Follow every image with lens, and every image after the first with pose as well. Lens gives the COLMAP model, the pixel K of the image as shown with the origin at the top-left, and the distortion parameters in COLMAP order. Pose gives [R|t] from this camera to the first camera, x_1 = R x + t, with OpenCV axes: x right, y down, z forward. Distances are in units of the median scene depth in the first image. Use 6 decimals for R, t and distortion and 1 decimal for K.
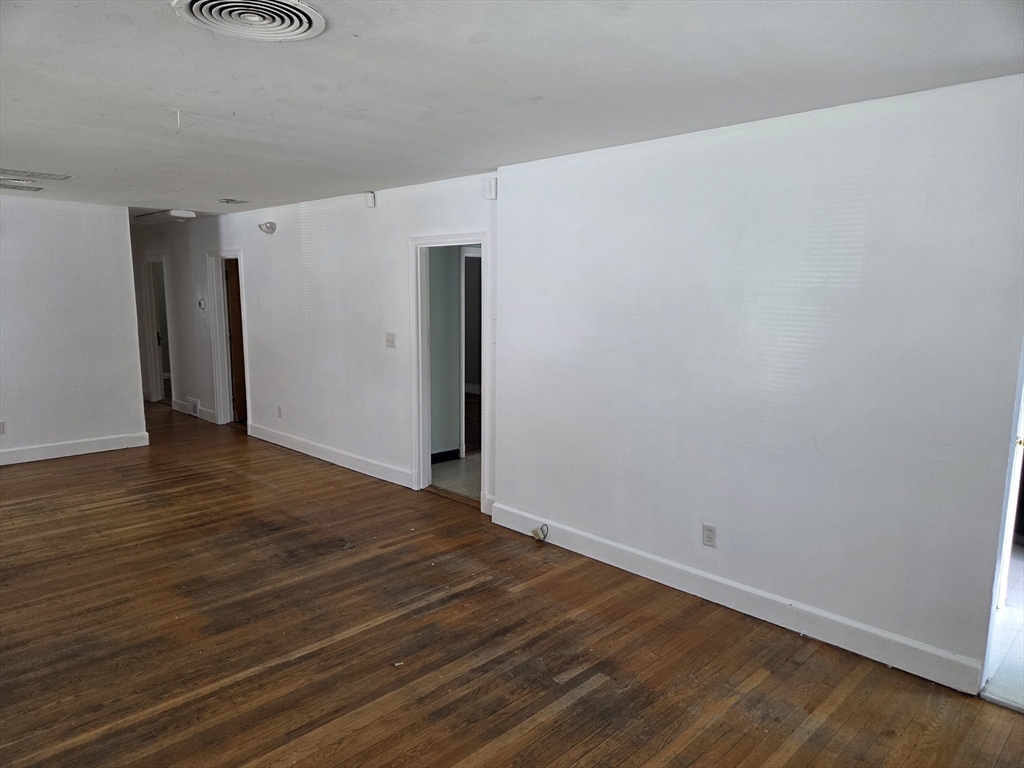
lens RADIAL K [[685.5, 0, 519.1], [0, 685.5, 380.5], [0, 0, 1]] dist [0.010034, -0.001878]
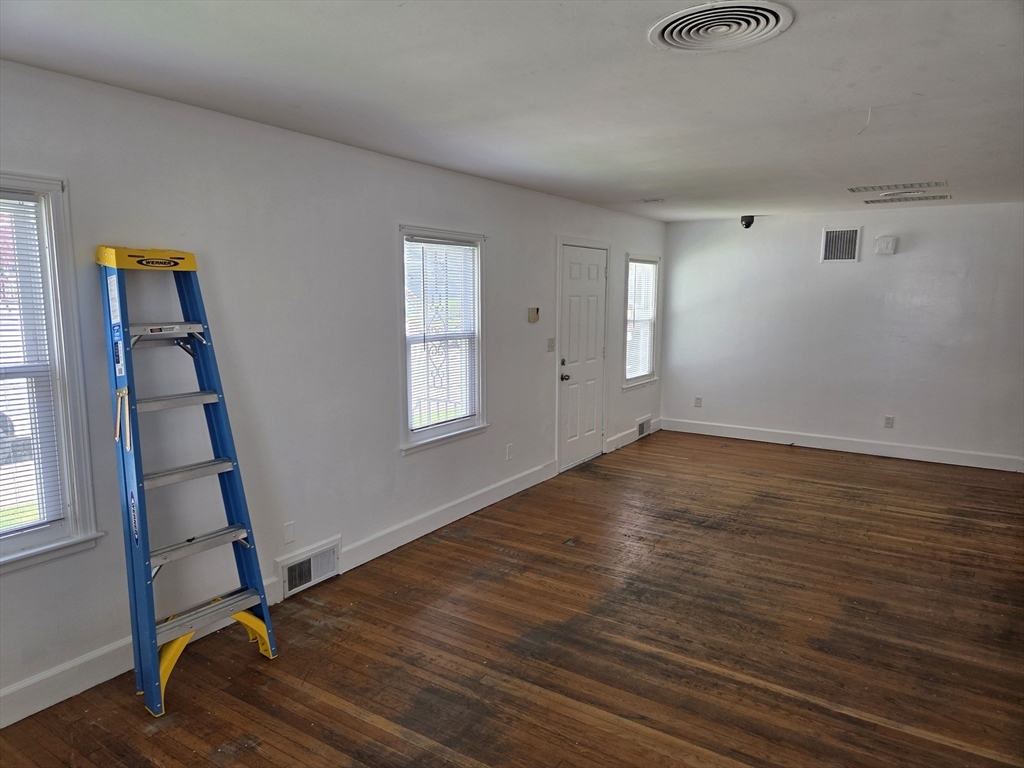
lens RADIAL K [[685.5, 0, 518.1], [0, 685.5, 390.6], [0, 0, 1]] dist [0.010034, -0.001878]
pose [[0.191494, 0.133329, -0.972396, 0.340460], [-0.129638, 0.985486, 0.109594, -0.044168], [0.972895, 0.105073, 0.205999, 0.300989]]
